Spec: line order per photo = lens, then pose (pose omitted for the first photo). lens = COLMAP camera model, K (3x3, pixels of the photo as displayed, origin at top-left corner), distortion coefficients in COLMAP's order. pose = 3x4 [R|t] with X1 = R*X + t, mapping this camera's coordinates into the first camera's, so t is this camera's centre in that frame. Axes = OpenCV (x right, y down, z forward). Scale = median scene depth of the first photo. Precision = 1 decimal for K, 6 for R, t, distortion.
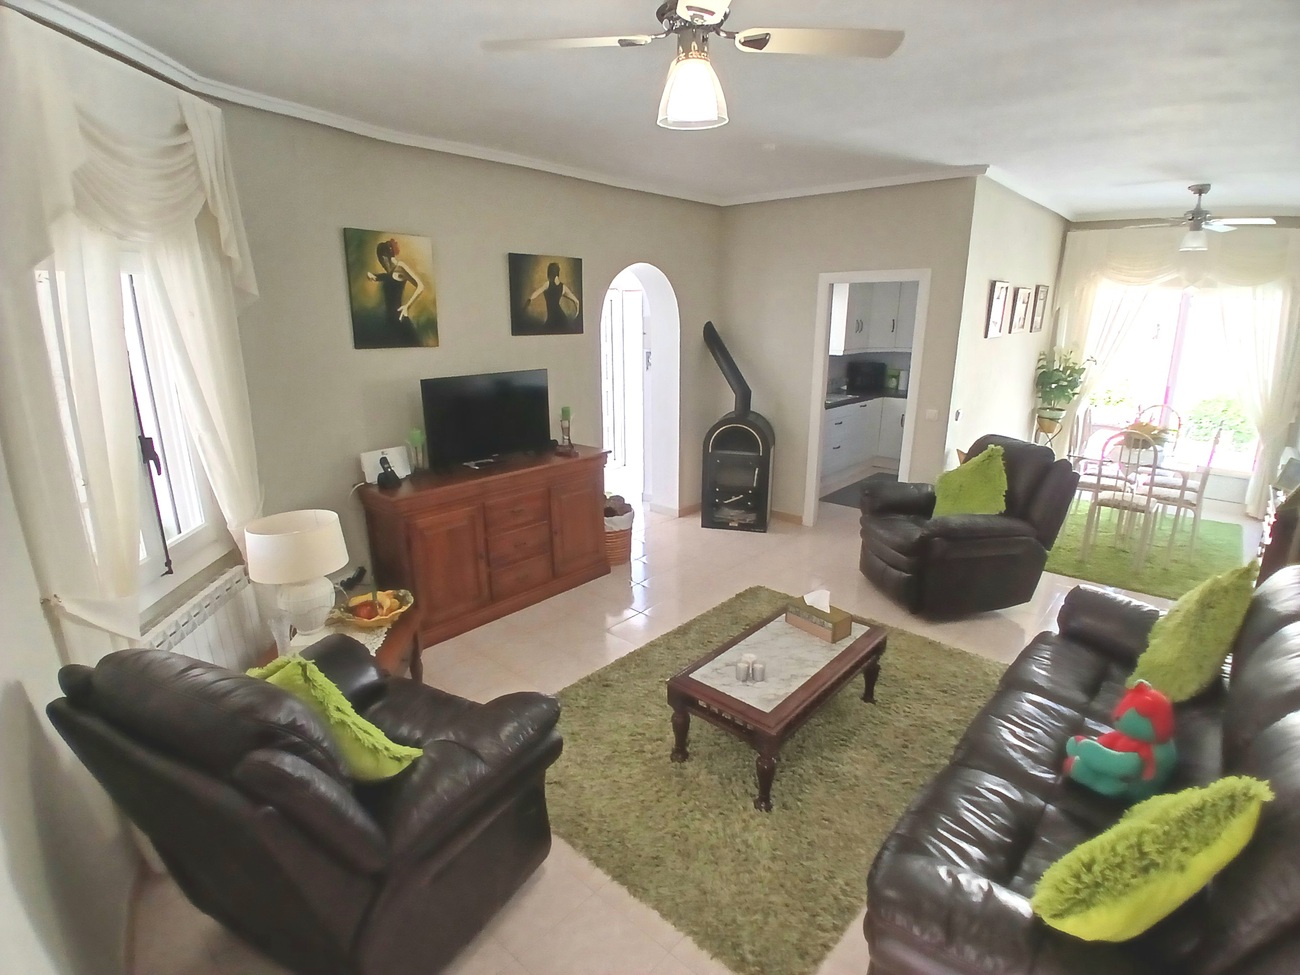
lens RADIAL K [[646.3, 0, 650.0], [0, 646.3, 487.5], [0, 0, 1]] dist [0.004196, -0.043278]
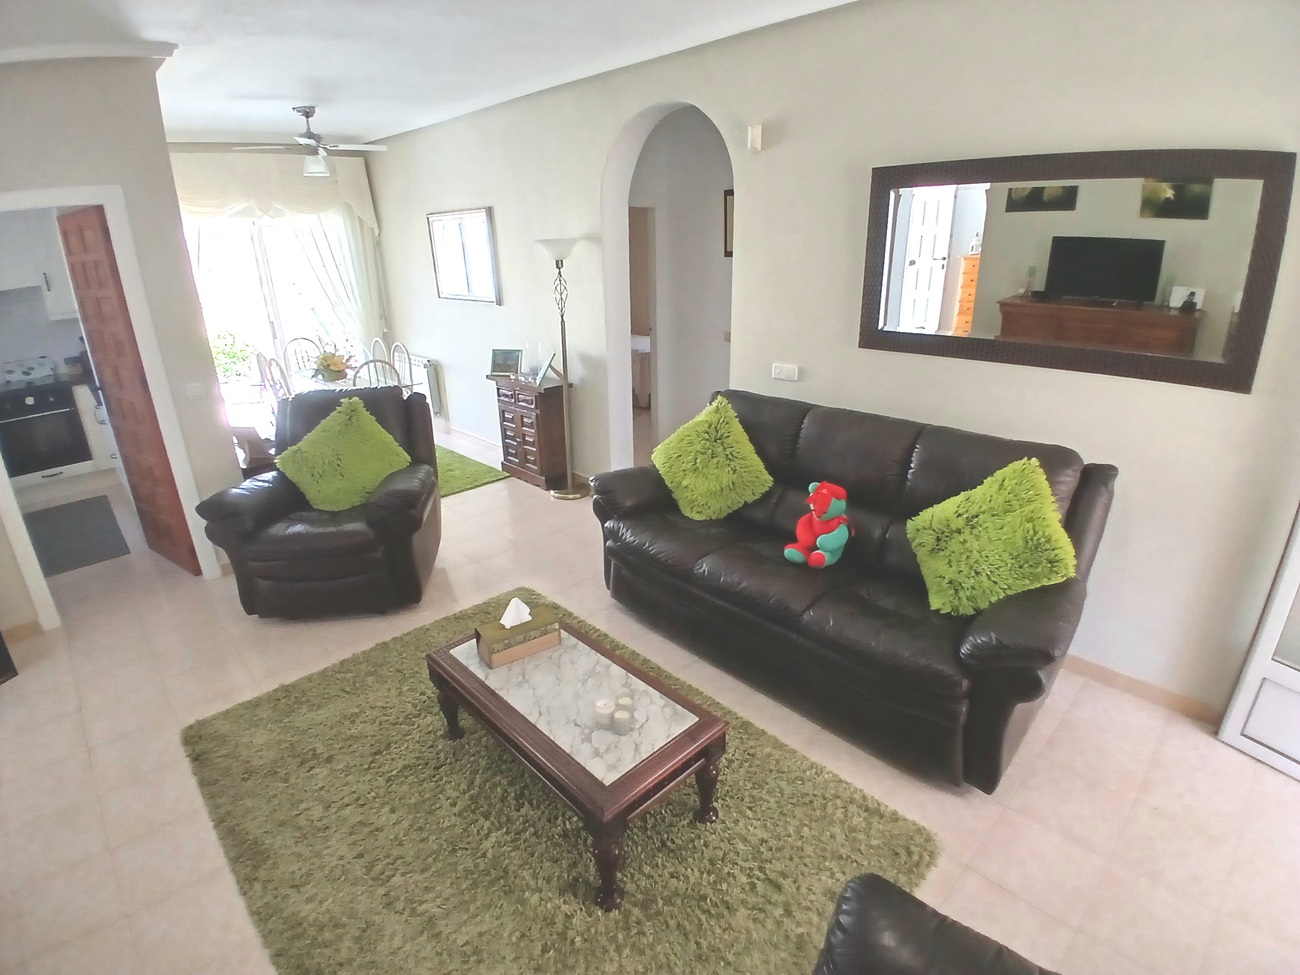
lens RADIAL K [[646.6, 0, 648.4], [0, 646.6, 494.1], [0, 0, 1]] dist [0.012527, -0.049146]
pose [[0.076050, -0.365969, 0.927514, -0.279220], [0.285440, 0.899269, 0.331420, -0.119996], [-0.955374, 0.239545, 0.172852, 0.484189]]
